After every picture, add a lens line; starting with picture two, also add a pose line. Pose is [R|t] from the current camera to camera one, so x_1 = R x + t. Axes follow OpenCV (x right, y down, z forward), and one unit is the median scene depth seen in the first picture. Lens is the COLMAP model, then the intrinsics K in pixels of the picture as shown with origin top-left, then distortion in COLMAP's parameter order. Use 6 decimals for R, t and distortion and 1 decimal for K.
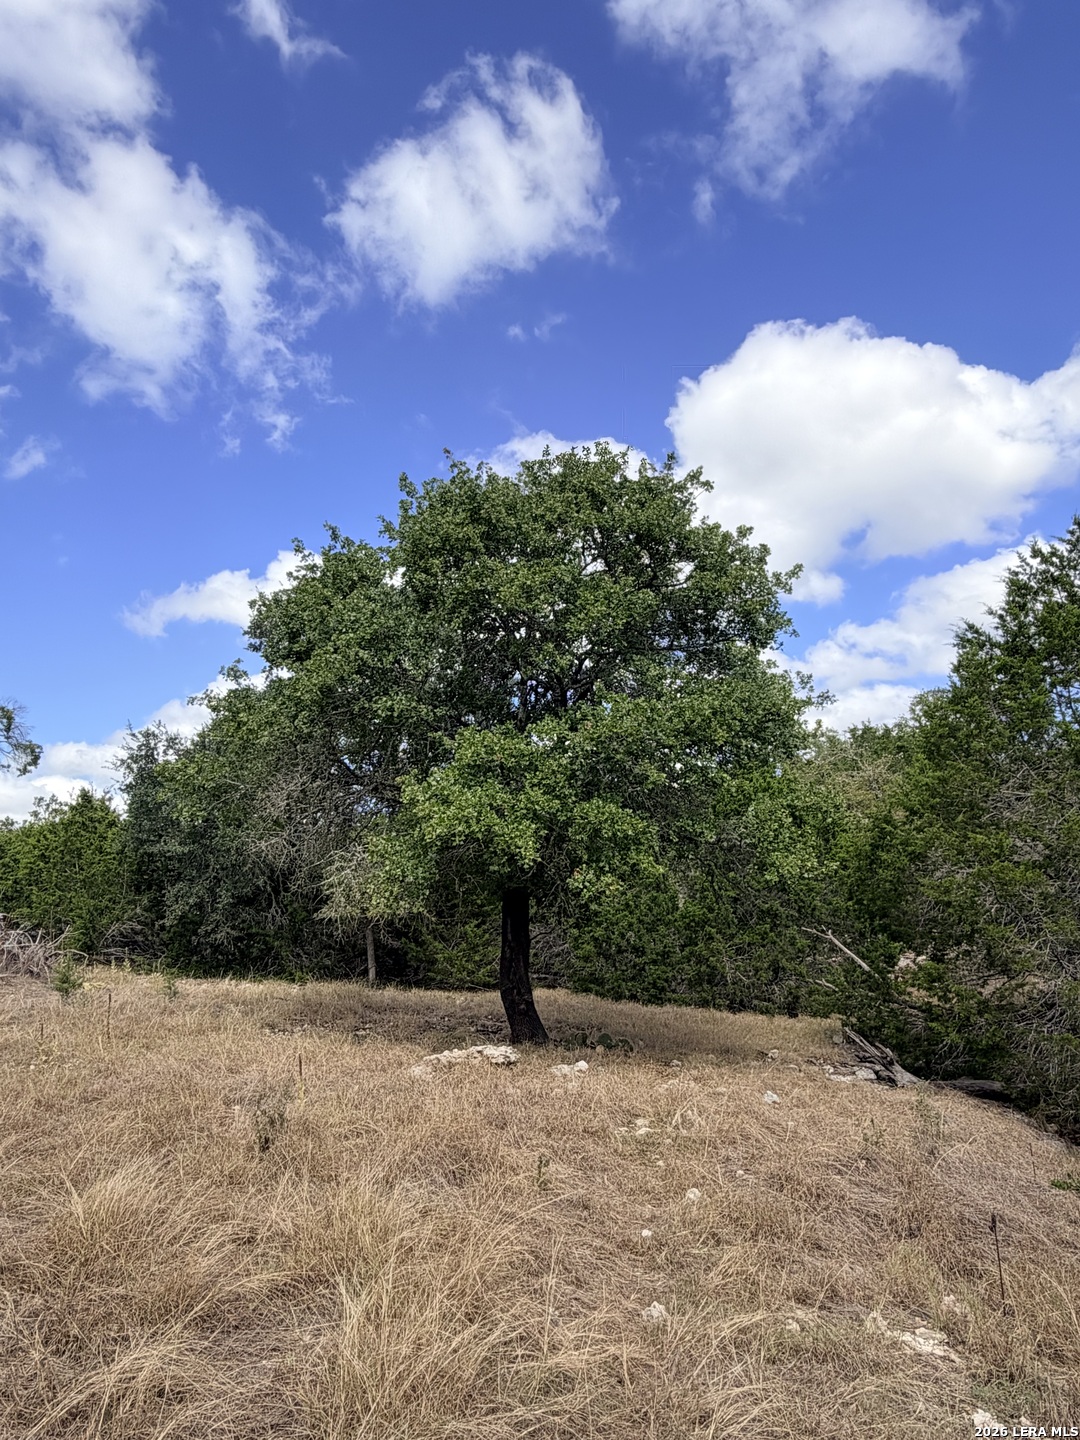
lens RADIAL K [[988.0, 0, 540.0], [0, 988.0, 720.0], [0, 0, 1]] dist [-0.000980, 0.000519]
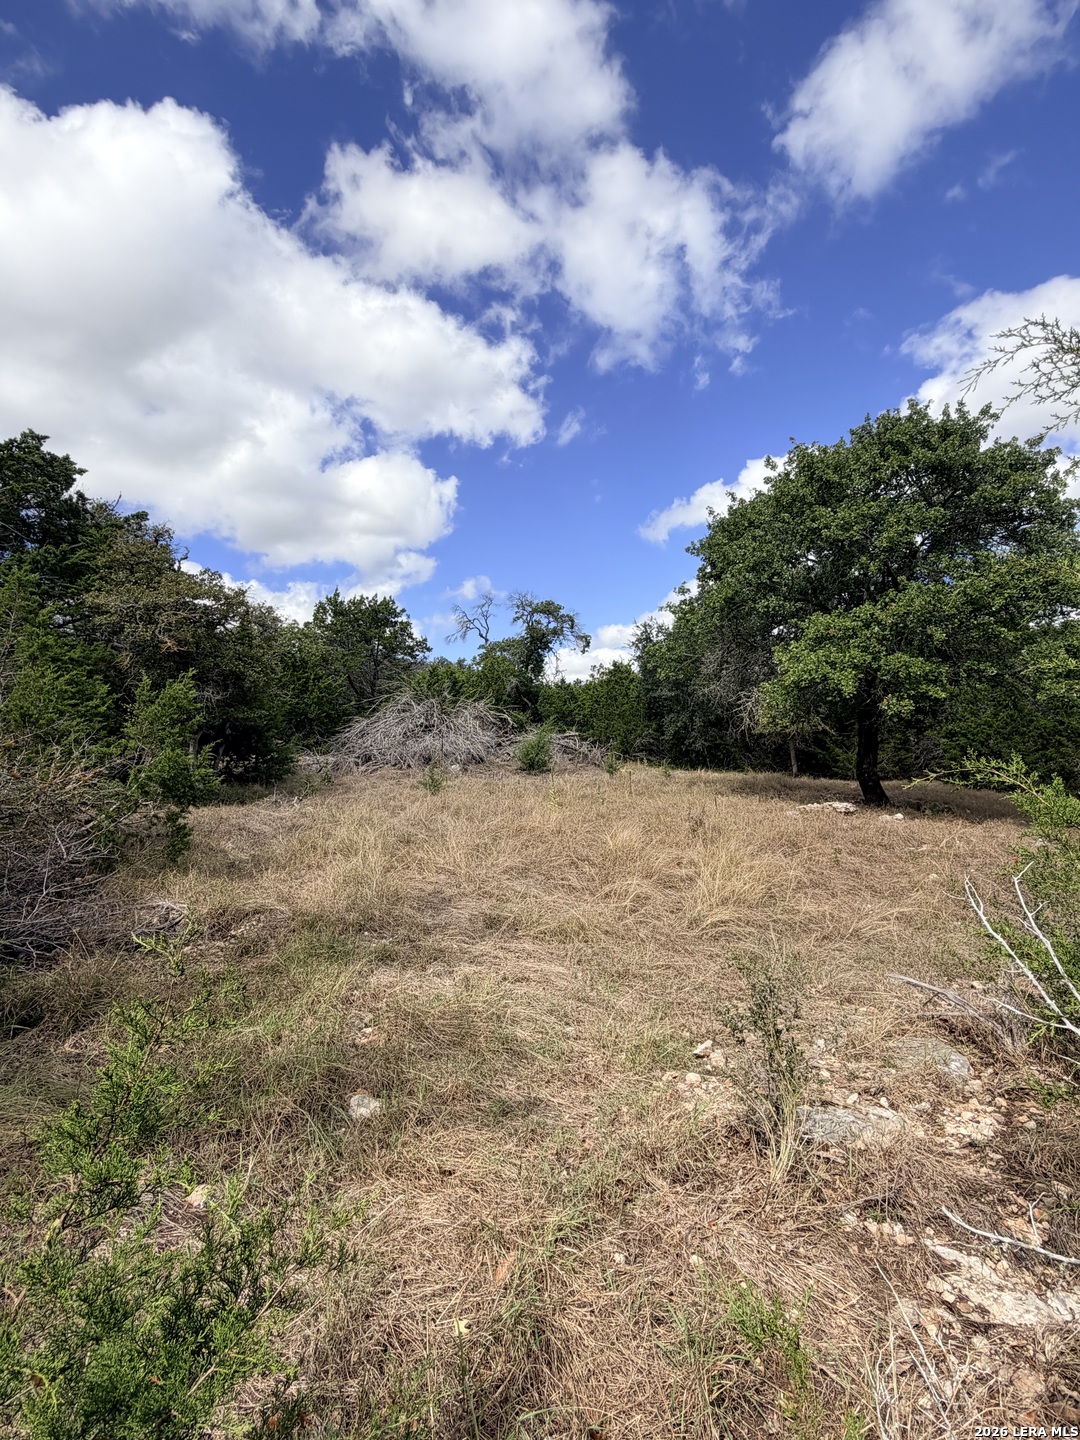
lens RADIAL K [[721.8, 0, 540.0], [0, 721.8, 720.0], [0, 0, 1]] dist [0.000423, 0.000008]
pose [[0.852269, -0.022982, -0.522599, 0.098050], [0.111979, 0.983891, 0.139351, -0.022564], [0.510978, -0.177285, 0.841113, -0.162479]]
